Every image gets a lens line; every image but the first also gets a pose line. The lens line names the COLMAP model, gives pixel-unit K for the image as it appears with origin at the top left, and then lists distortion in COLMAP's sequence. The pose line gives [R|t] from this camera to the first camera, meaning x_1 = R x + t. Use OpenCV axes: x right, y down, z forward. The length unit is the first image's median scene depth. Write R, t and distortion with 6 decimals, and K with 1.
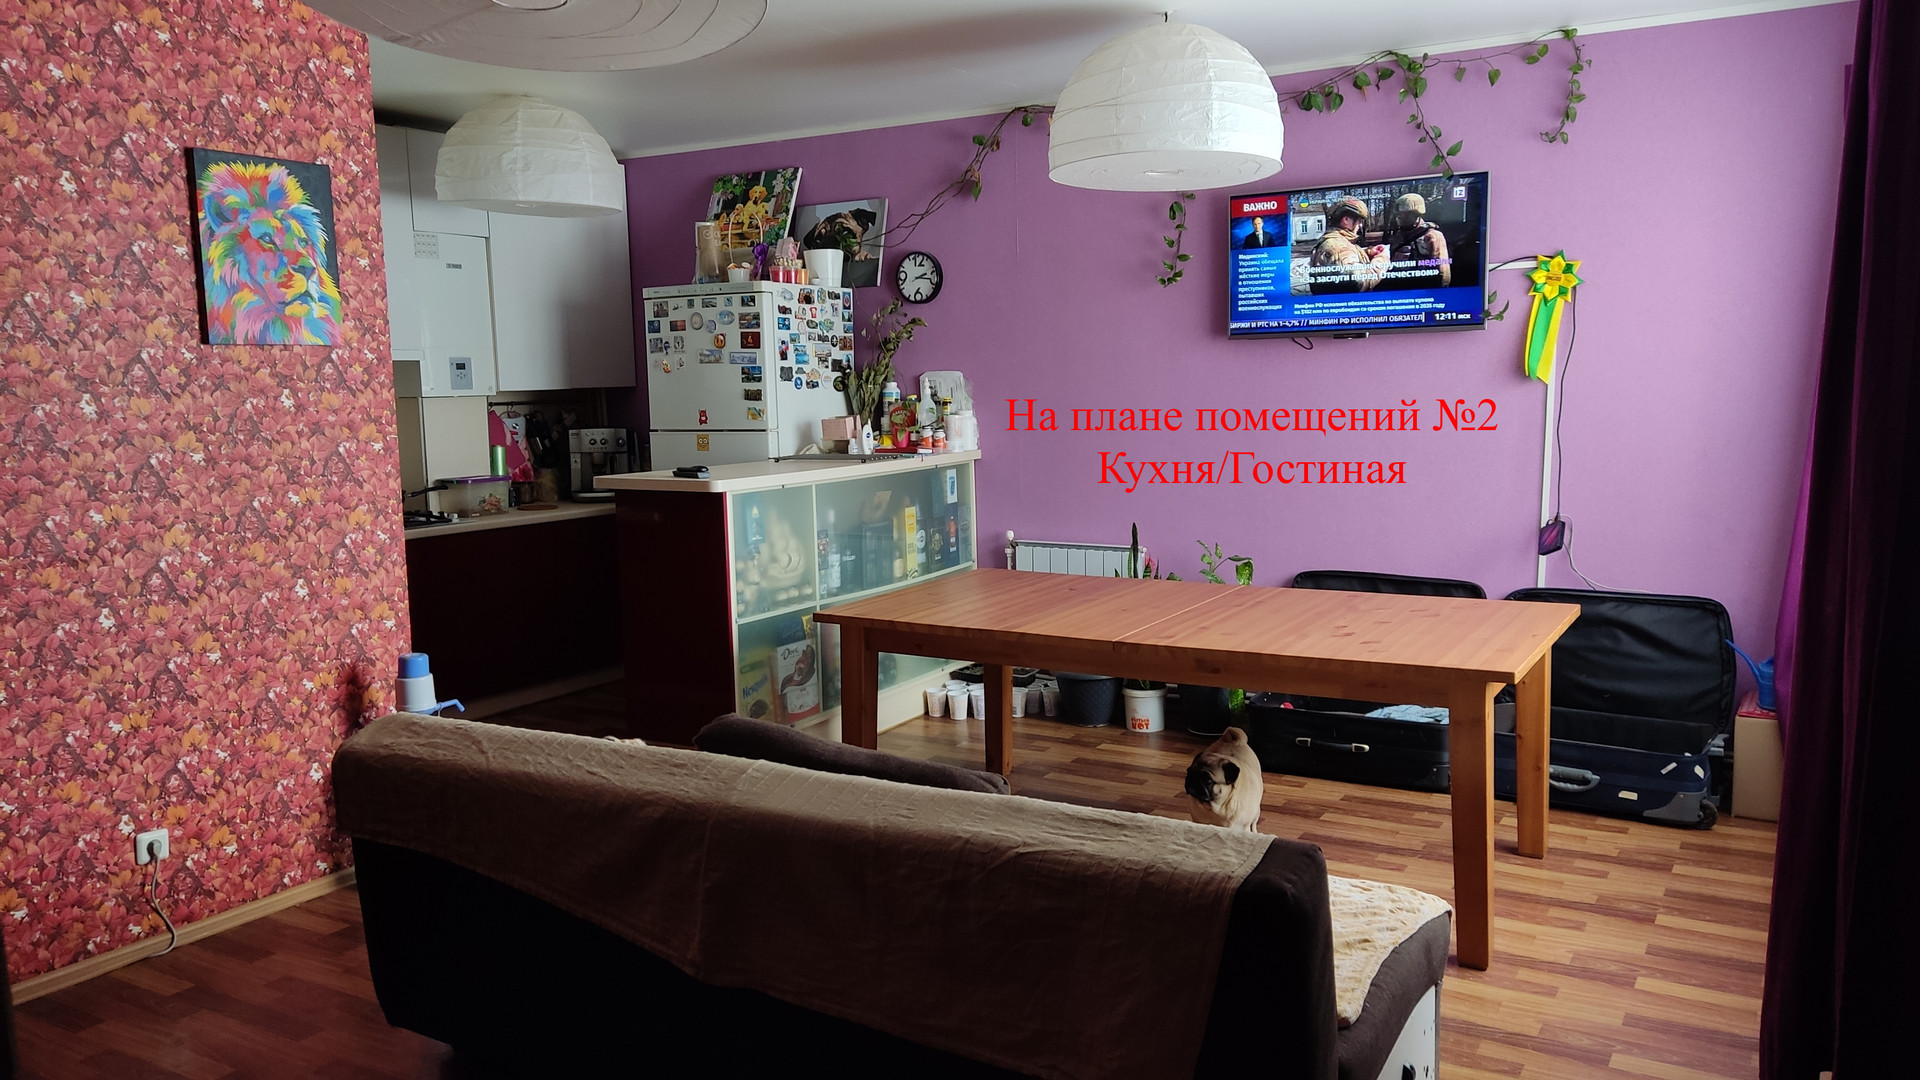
lens RADIAL K [[1427.9, 0, 960.4], [0, 1427.9, 543.8], [0, 0, 1]] dist [0.082175, -0.121470]
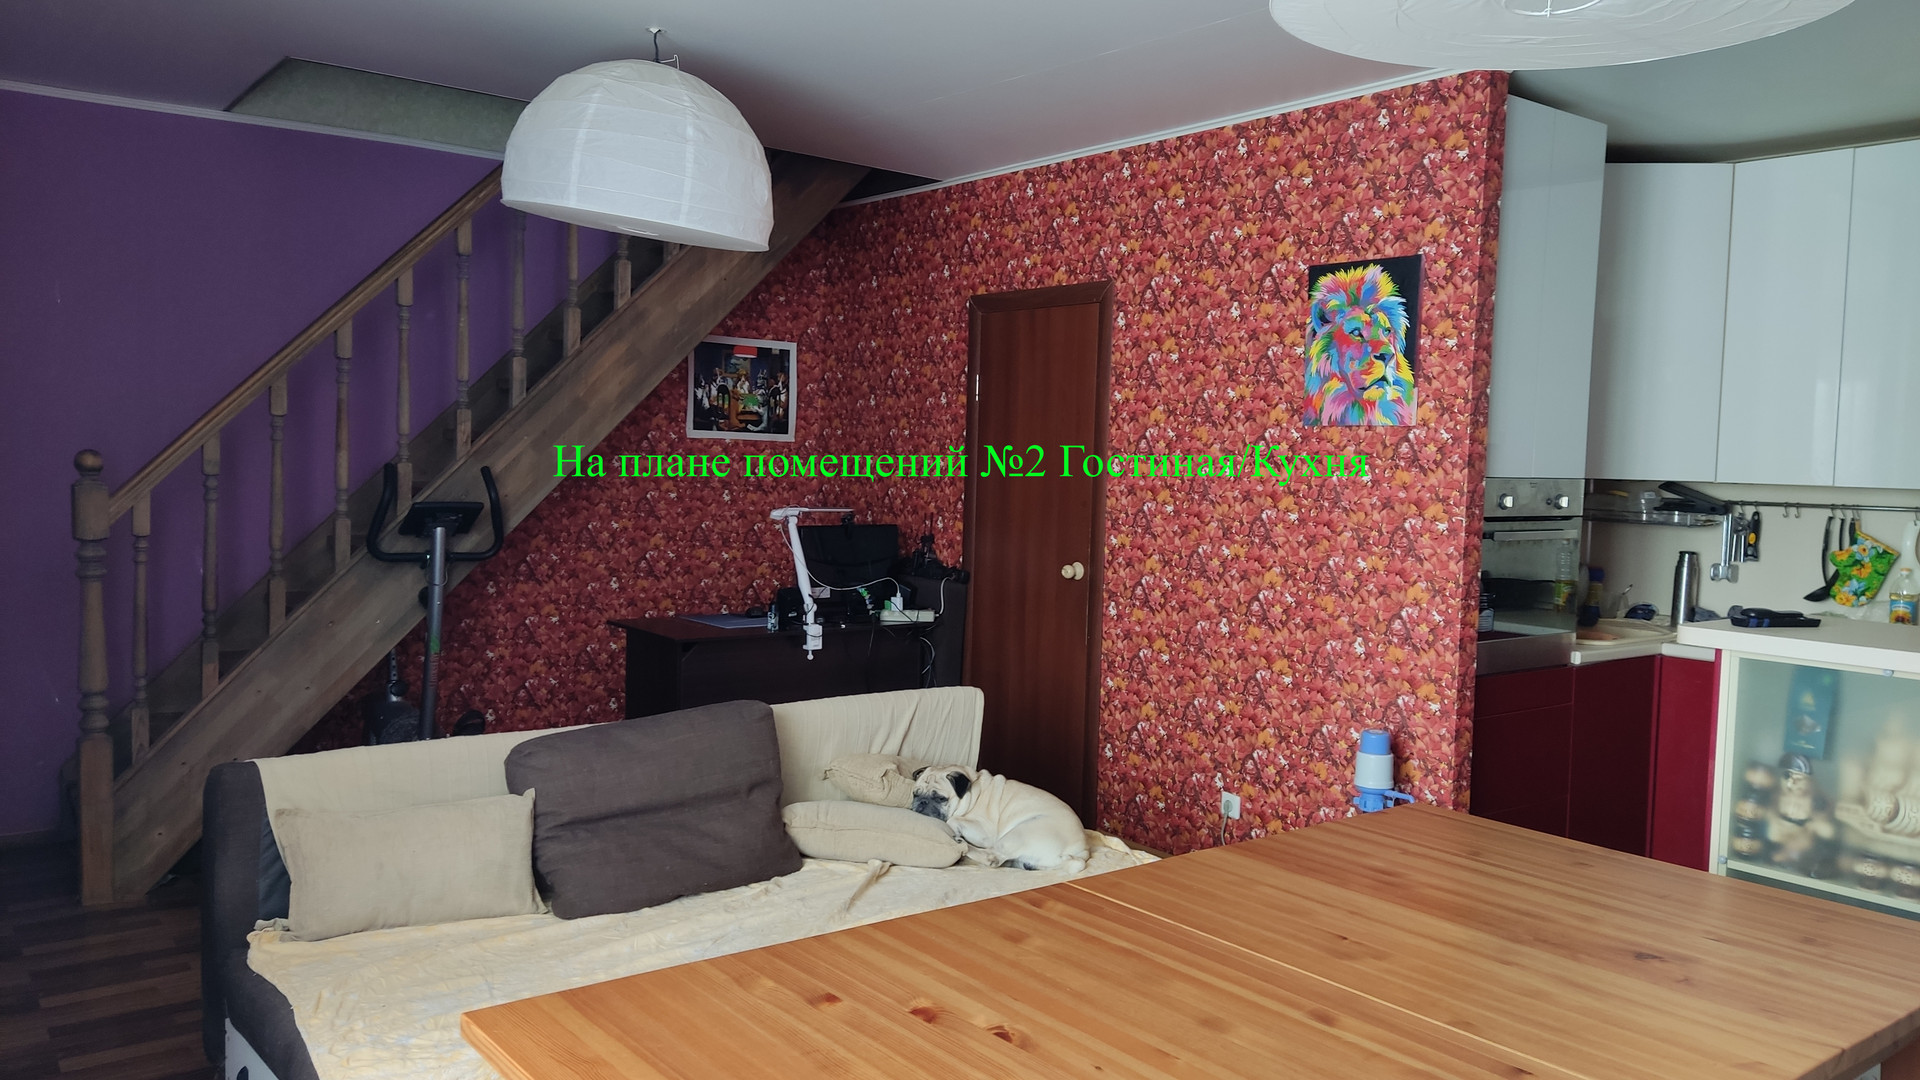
lens RADIAL K [[1427.9, 0, 962.2], [0, 1427.9, 534.6], [0, 0, 1]] dist [0.082175, -0.121470]
pose [[-0.365841, 0.066072, -0.928329, 0.675451], [-0.128608, 0.984318, 0.120740, -0.148250], [0.921748, 0.163562, -0.351606, 1.113829]]
